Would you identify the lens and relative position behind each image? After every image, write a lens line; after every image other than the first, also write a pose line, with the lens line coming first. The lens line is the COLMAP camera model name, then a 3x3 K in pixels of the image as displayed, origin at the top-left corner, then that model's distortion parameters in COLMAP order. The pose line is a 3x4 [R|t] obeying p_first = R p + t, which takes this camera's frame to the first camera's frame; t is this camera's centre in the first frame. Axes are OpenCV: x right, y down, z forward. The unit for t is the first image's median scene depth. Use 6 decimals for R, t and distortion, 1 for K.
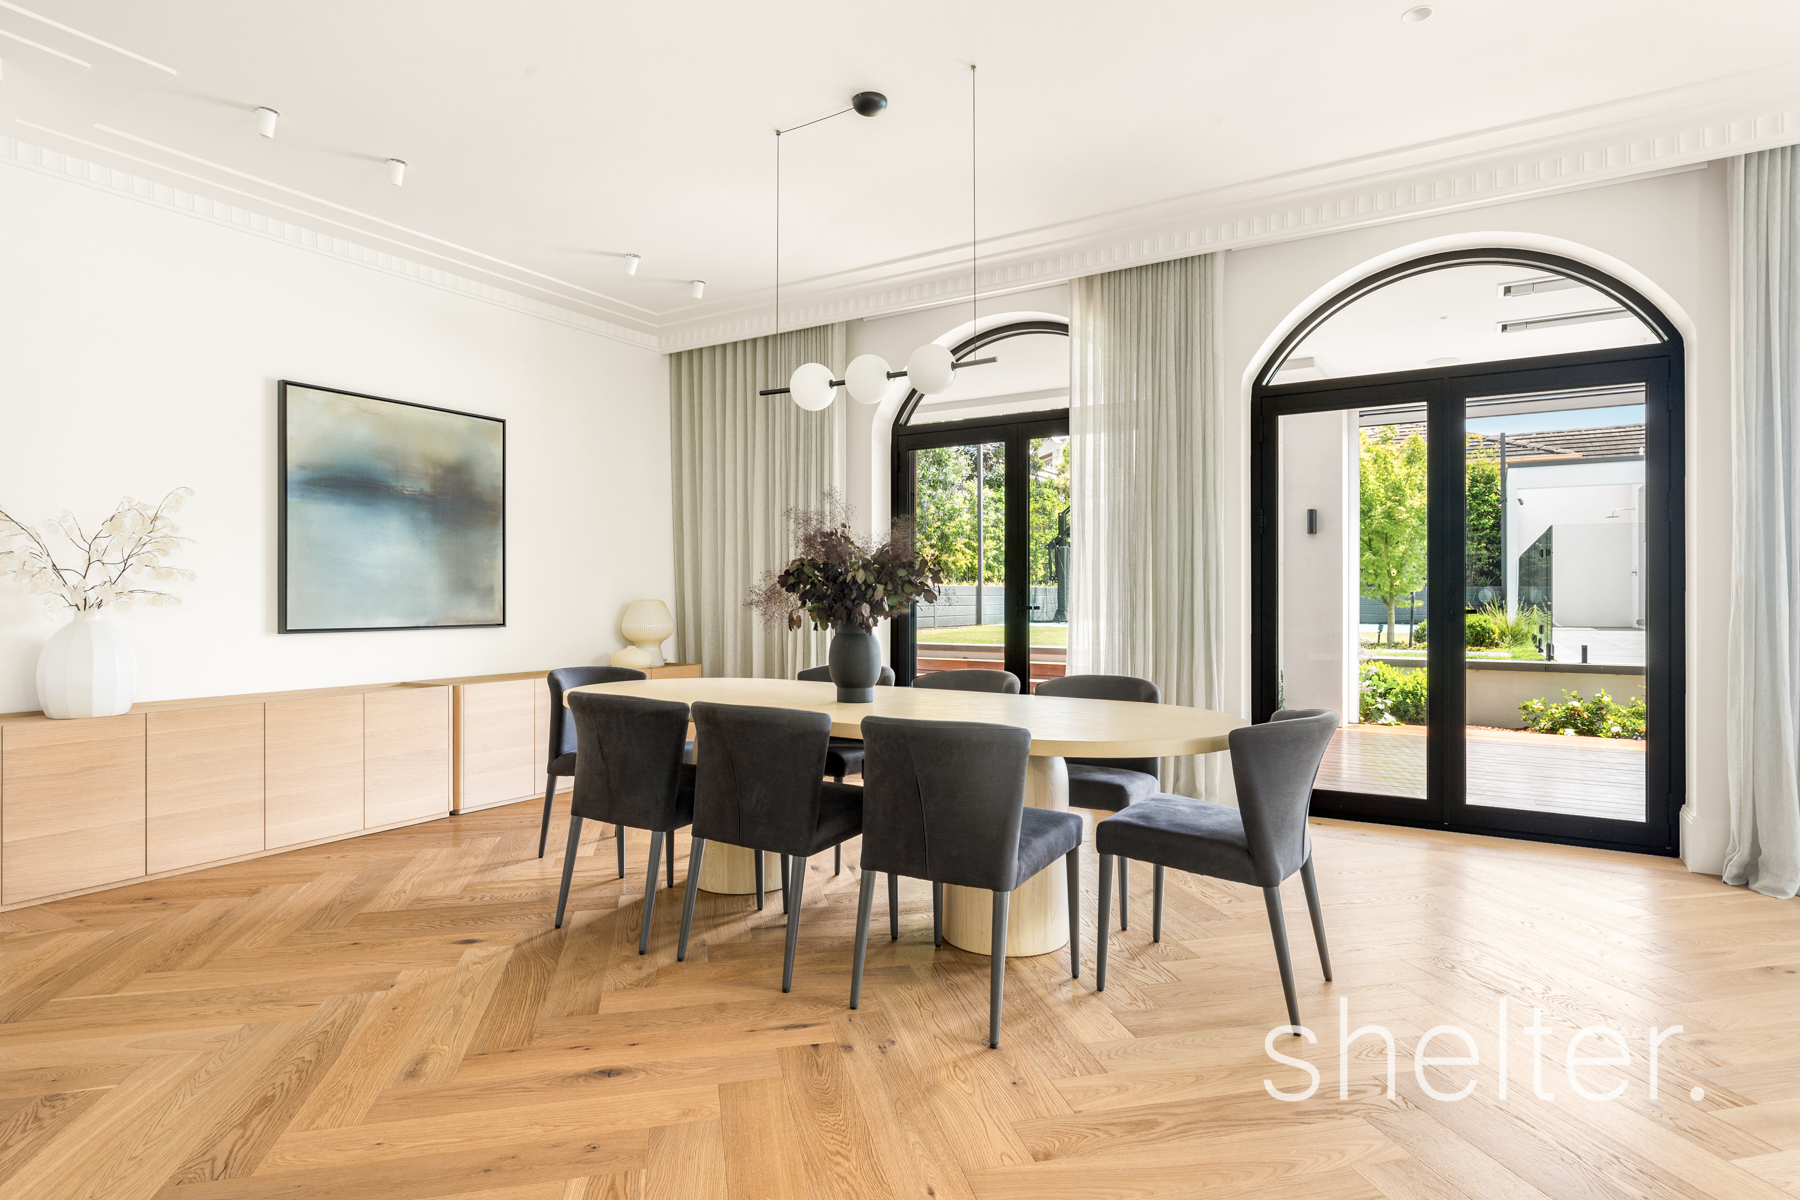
lens RADIAL K [[936.6, 0, 901.1], [0, 936.6, 600.6], [0, 0, 1]] dist [0.004936, 0.000558]
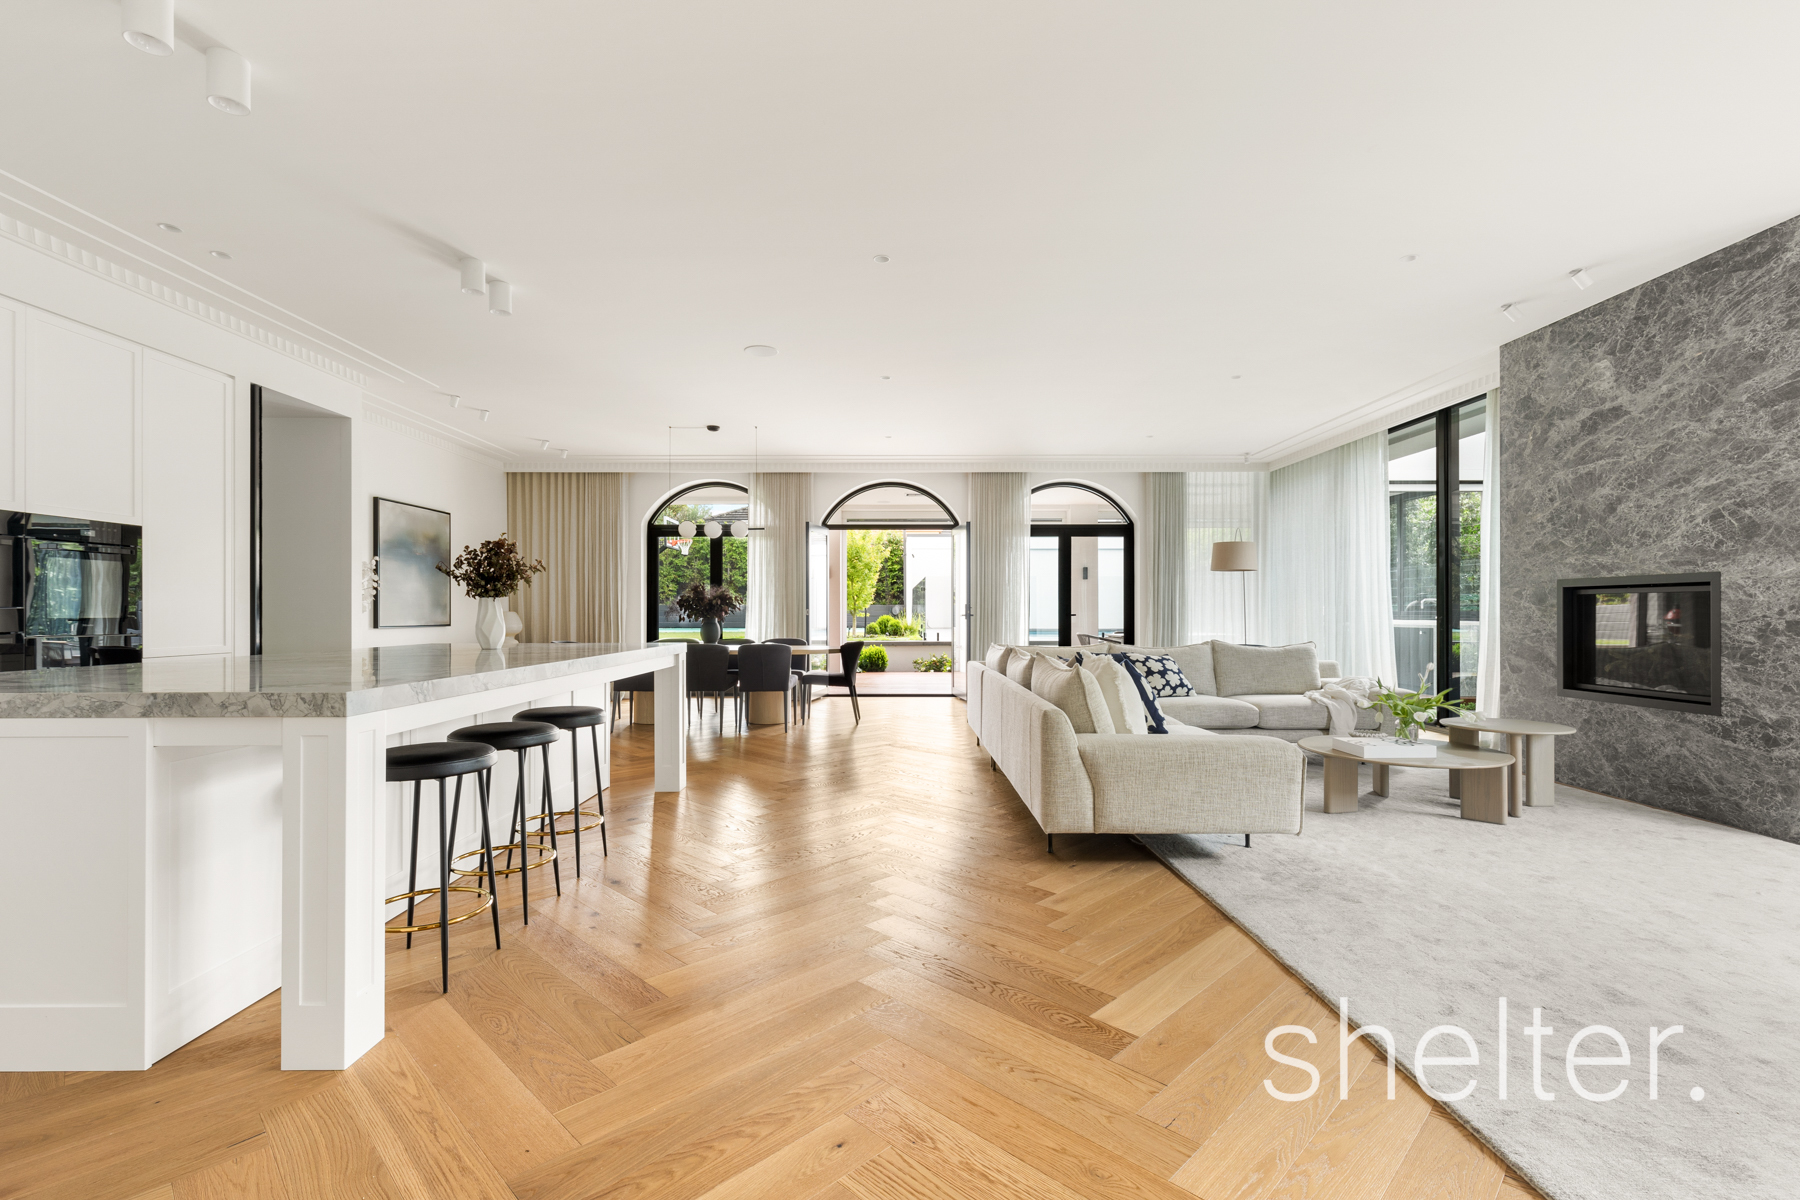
lens RADIAL K [[780.4, 0, 898.6], [0, 780.4, 606.4], [0, 0, 1]] dist [-0.000278, 0.000328]
pose [[0.844127, 0.000790, 0.536142, -0.342145], [0.005225, 0.999939, -0.009700, 0.005920], [-0.536117, 0.010989, 0.844072, -0.514668]]
